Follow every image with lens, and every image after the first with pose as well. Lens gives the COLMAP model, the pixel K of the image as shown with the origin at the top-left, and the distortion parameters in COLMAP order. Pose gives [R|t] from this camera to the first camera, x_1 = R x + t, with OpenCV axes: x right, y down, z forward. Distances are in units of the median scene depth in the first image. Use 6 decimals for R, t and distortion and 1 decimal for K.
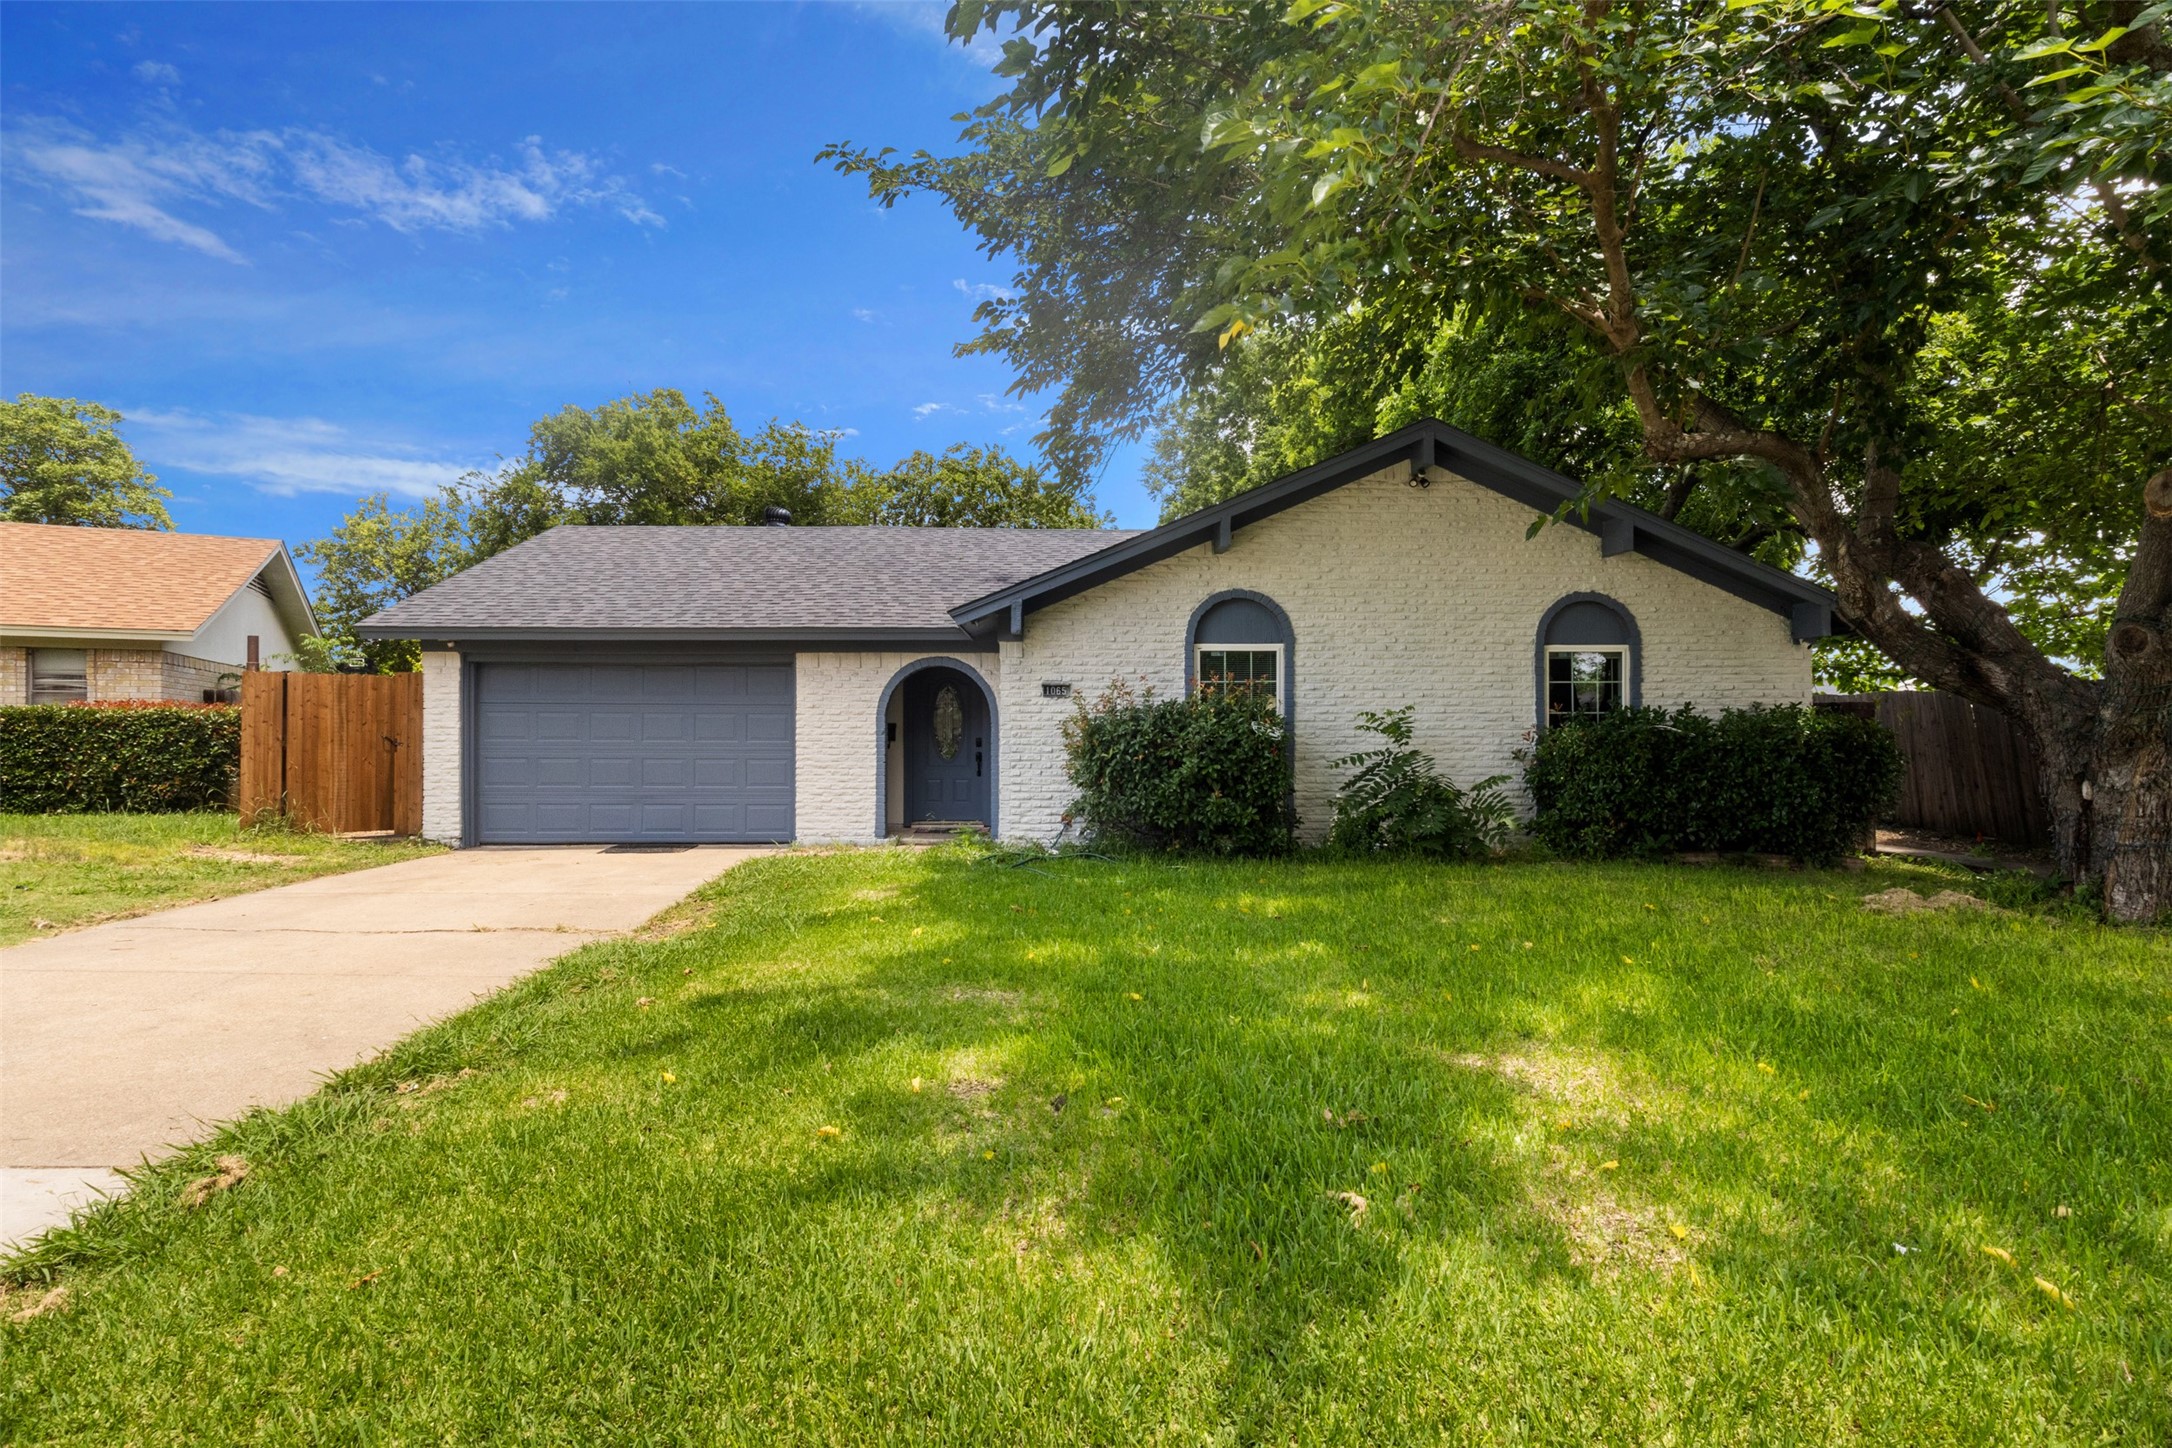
lens RADIAL K [[1128.7, 0, 1082.9], [0, 1128.7, 722.2], [0, 0, 1]] dist [0.045528, 0.000149]
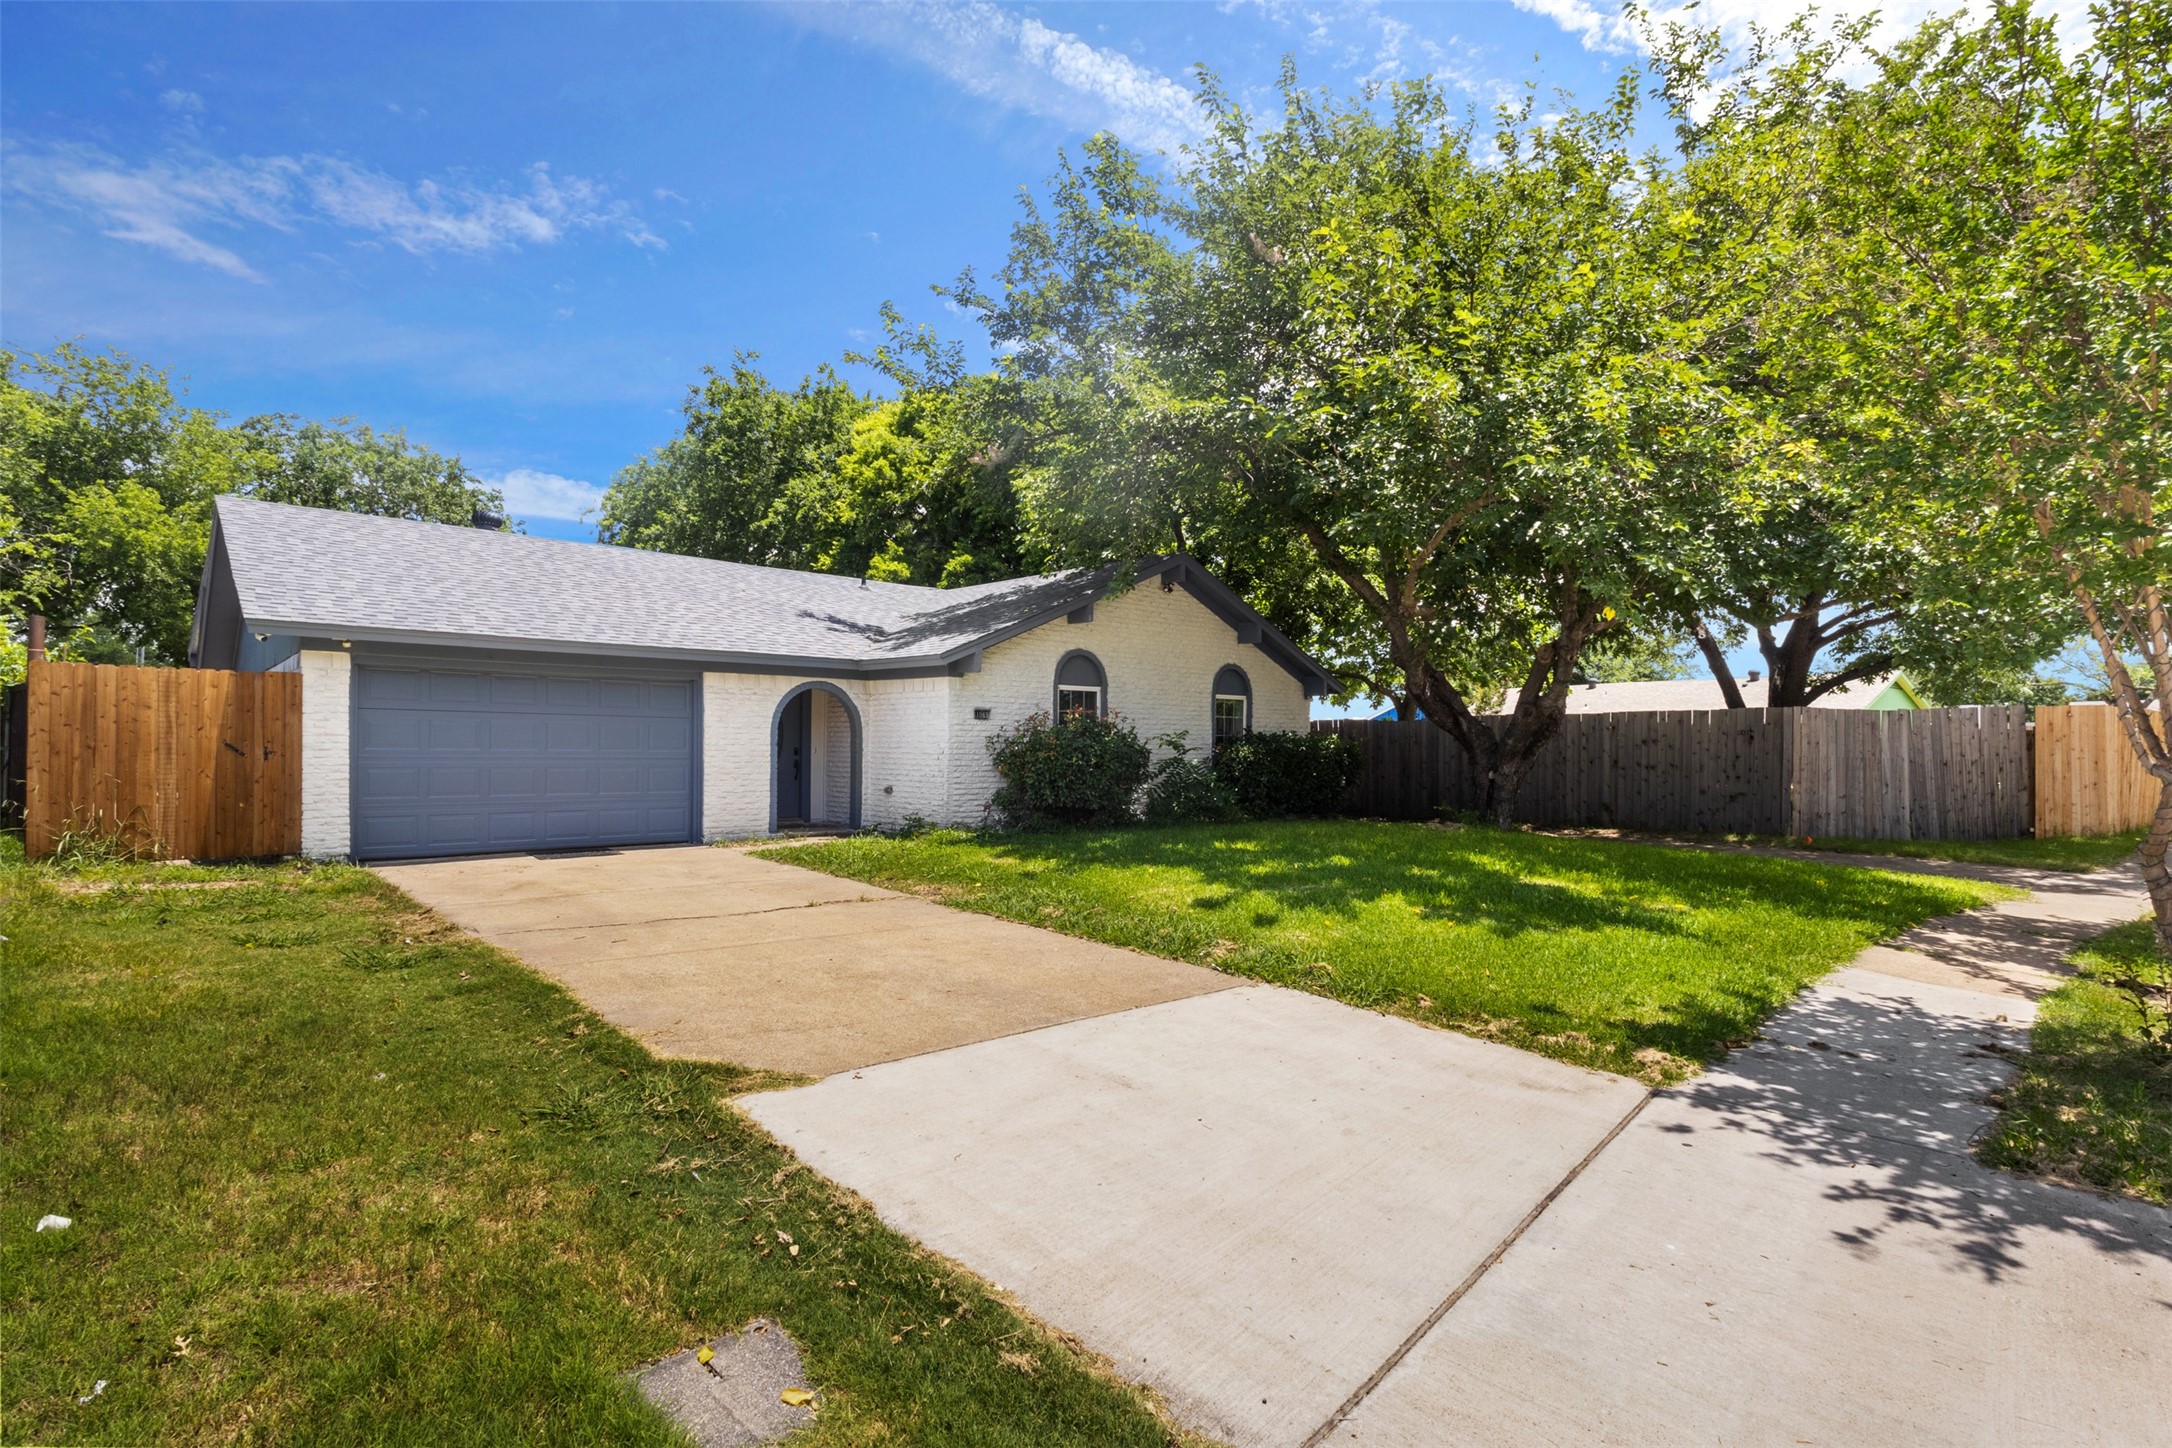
lens RADIAL K [[1000.1, 0, 1086.0], [0, 1000.1, 724.0], [0, 0, 1]] dist [-0.000675, 0.000483]
pose [[0.791497, 0.020389, 0.610832, -0.644350], [-0.016745, 0.999792, -0.011675, -0.003342], [-0.610943, -0.000987, 0.791674, -0.047872]]
